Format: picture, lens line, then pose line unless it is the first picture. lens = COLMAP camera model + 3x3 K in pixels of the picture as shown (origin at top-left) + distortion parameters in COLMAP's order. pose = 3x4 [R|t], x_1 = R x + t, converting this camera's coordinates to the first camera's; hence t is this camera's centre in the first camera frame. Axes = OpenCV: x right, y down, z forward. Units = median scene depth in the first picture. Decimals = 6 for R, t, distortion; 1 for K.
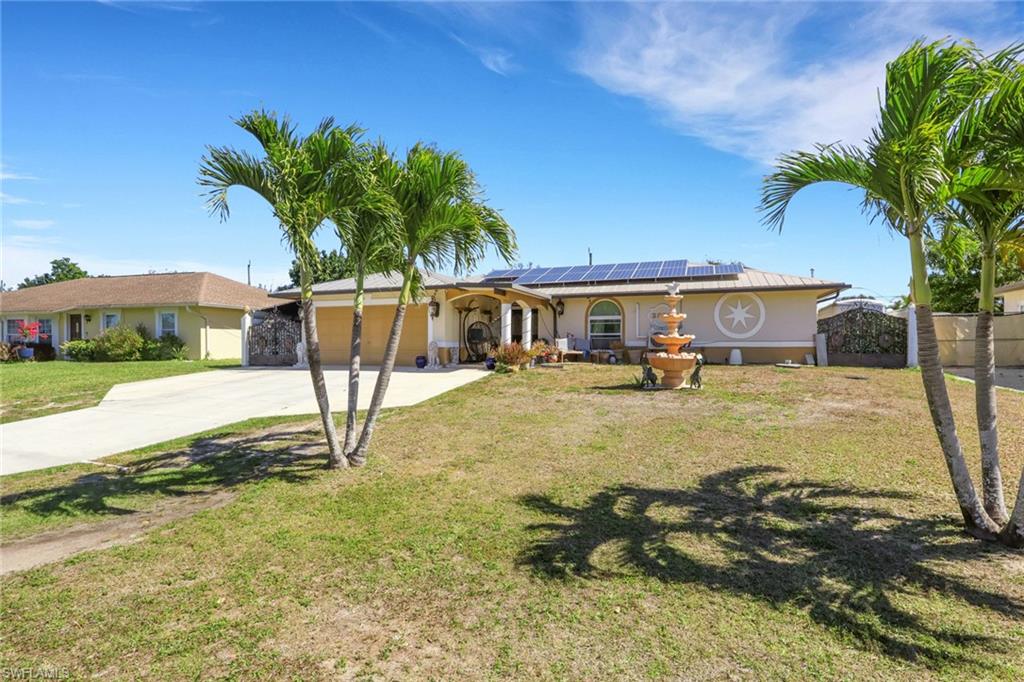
lens RADIAL K [[506.5, 0, 512.0], [0, 506.5, 341.0], [0, 0, 1]] dist [0.001659, 0.000149]
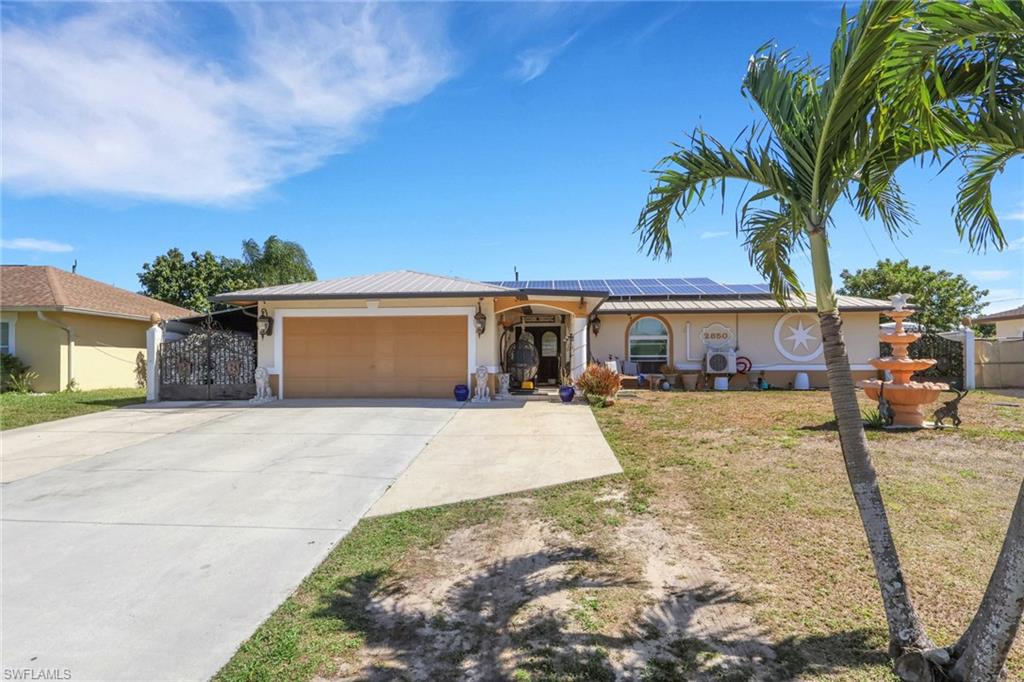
lens RADIAL K [[482.0, 0, 511.9], [0, 482.0, 362.5], [0, 0, 1]] dist [-0.001117, -0.000148]
pose [[0.954555, -0.001444, 0.298031, -0.298052], [0.000102, 0.999990, 0.004520, -0.006536], [-0.298035, -0.004284, 0.954545, 0.270590]]
